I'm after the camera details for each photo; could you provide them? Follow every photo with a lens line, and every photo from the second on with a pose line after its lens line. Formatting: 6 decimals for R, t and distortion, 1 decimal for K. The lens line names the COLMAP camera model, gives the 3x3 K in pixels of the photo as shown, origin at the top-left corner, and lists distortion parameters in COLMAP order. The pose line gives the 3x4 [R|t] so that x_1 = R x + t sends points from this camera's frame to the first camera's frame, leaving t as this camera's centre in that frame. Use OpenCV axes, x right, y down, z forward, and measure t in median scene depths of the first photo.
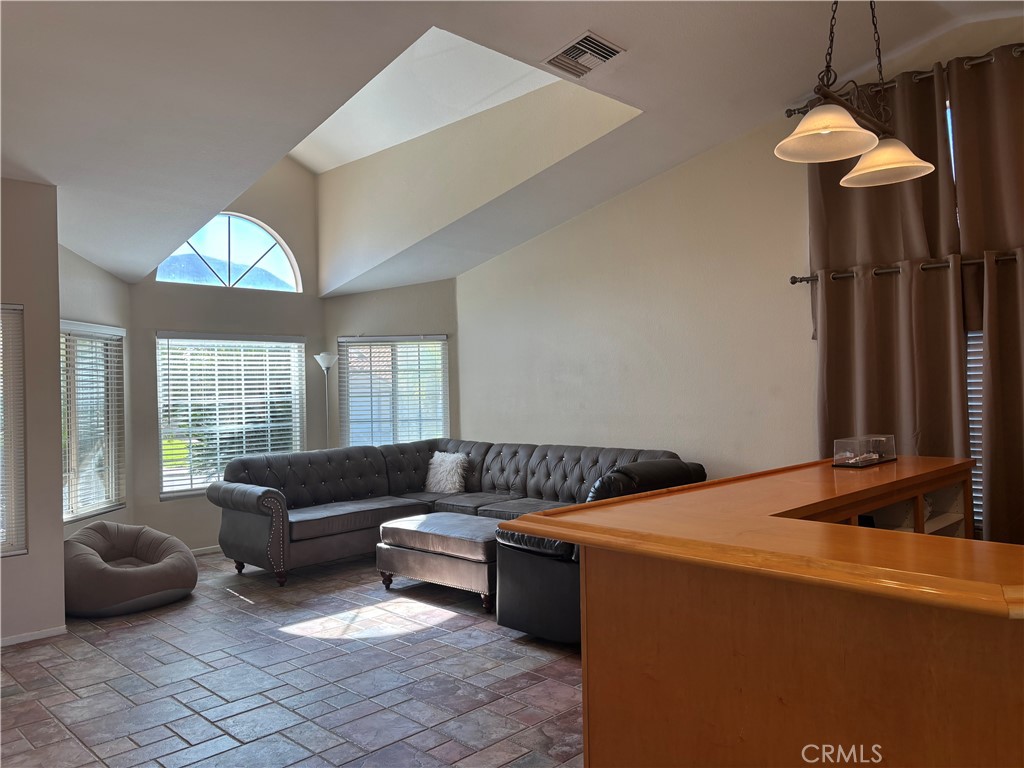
lens RADIAL K [[773.2, 0, 510.8], [0, 773.2, 381.4], [0, 0, 1]] dist [0.038528, -0.026616]
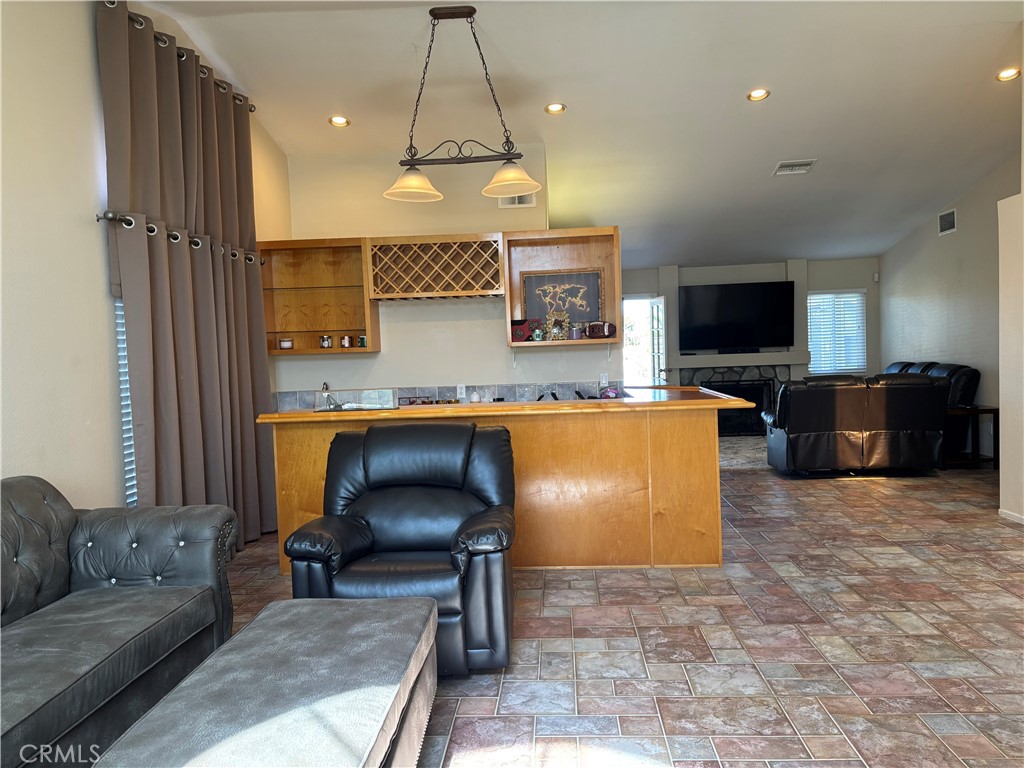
lens RADIAL K [[773.2, 0, 506.5], [0, 773.2, 380.6], [0, 0, 1]] dist [0.038528, -0.026616]
pose [[-0.653850, 0.010477, 0.756552, -0.680087], [0.043334, 0.998781, 0.023620, 0.044307], [-0.755383, 0.048229, -0.653507, 1.782893]]
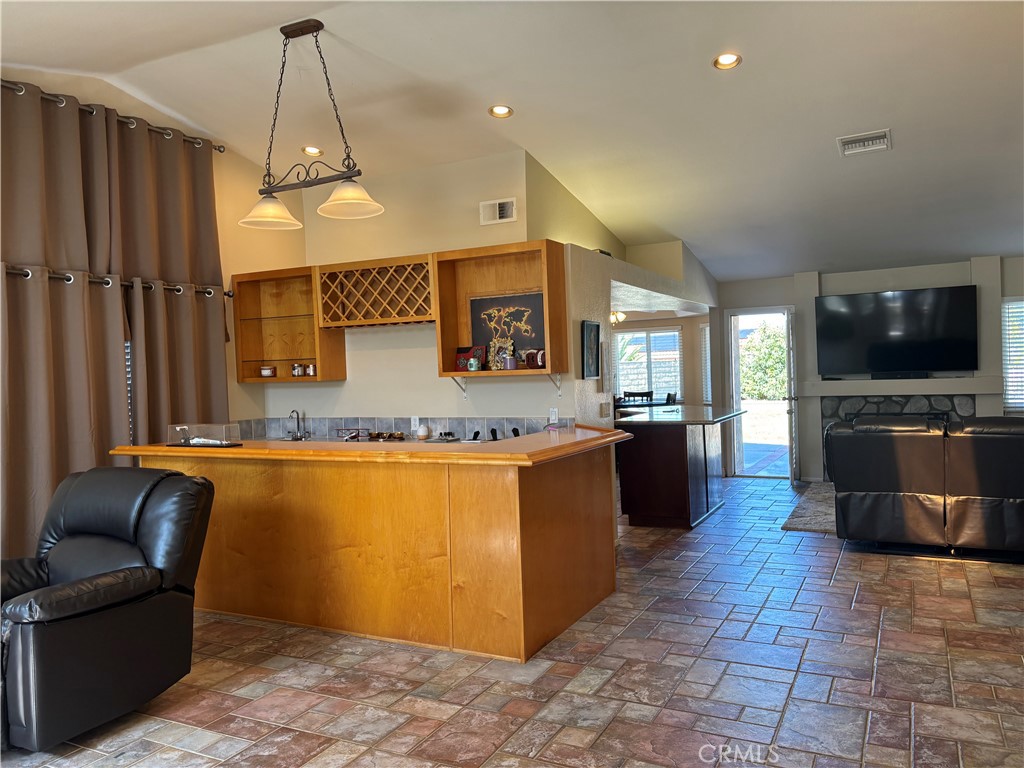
lens RADIAL K [[773.2, 0, 505.4], [0, 773.2, 378.6], [0, 0, 1]] dist [0.038528, -0.026616]
pose [[-0.289921, 0.017422, 0.956892, -0.919515], [0.032165, 0.999447, -0.008452, 0.029946], [-0.956510, 0.028328, -0.290321, 0.997142]]
